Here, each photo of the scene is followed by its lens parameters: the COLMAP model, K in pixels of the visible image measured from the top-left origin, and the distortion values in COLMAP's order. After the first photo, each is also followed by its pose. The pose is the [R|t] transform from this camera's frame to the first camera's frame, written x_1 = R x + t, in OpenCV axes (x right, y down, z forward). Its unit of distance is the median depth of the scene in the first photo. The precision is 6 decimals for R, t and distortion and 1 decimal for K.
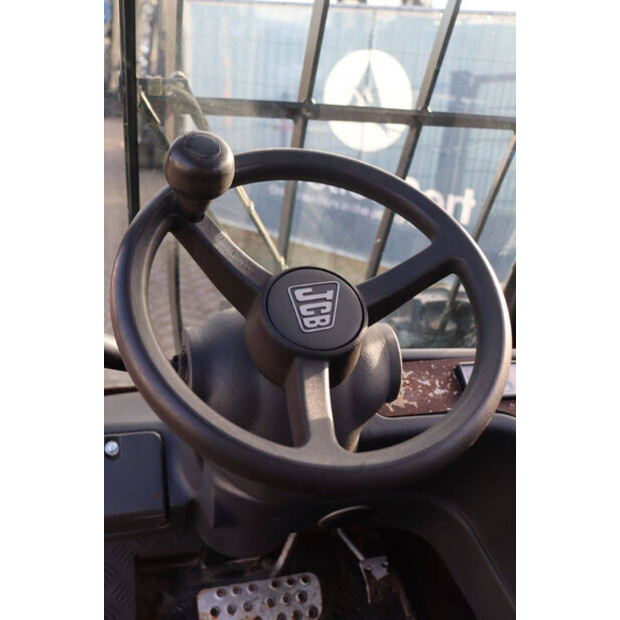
lens RADIAL K [[573.4, 0, 310.4], [0, 573.4, 309.8], [0, 0, 1]] dist [-0.082379, 0.000000]
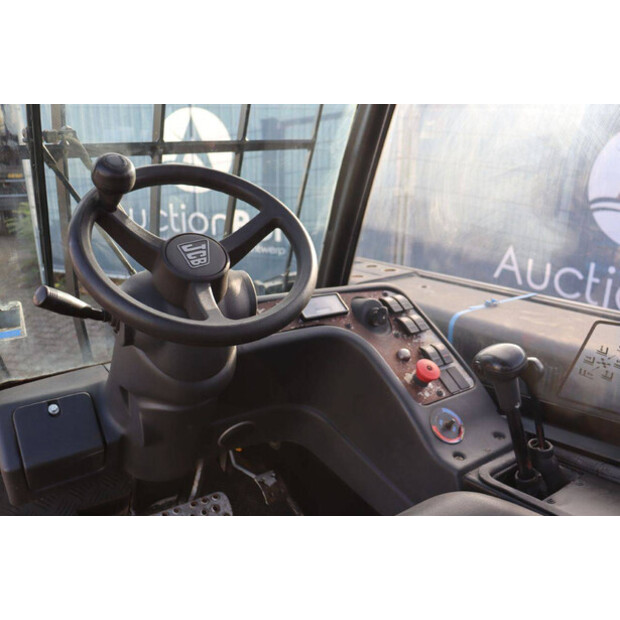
lens RADIAL K [[533.4, 0, 310.1], [0, 533.4, 310.2], [0, 0, 1]] dist [-0.088403, -0.002417]
pose [[0.950465, -0.160298, 0.266310, -0.093809], [0.175655, 0.983839, -0.034724, 0.220719], [-0.256441, 0.079783, 0.963262, -0.442771]]
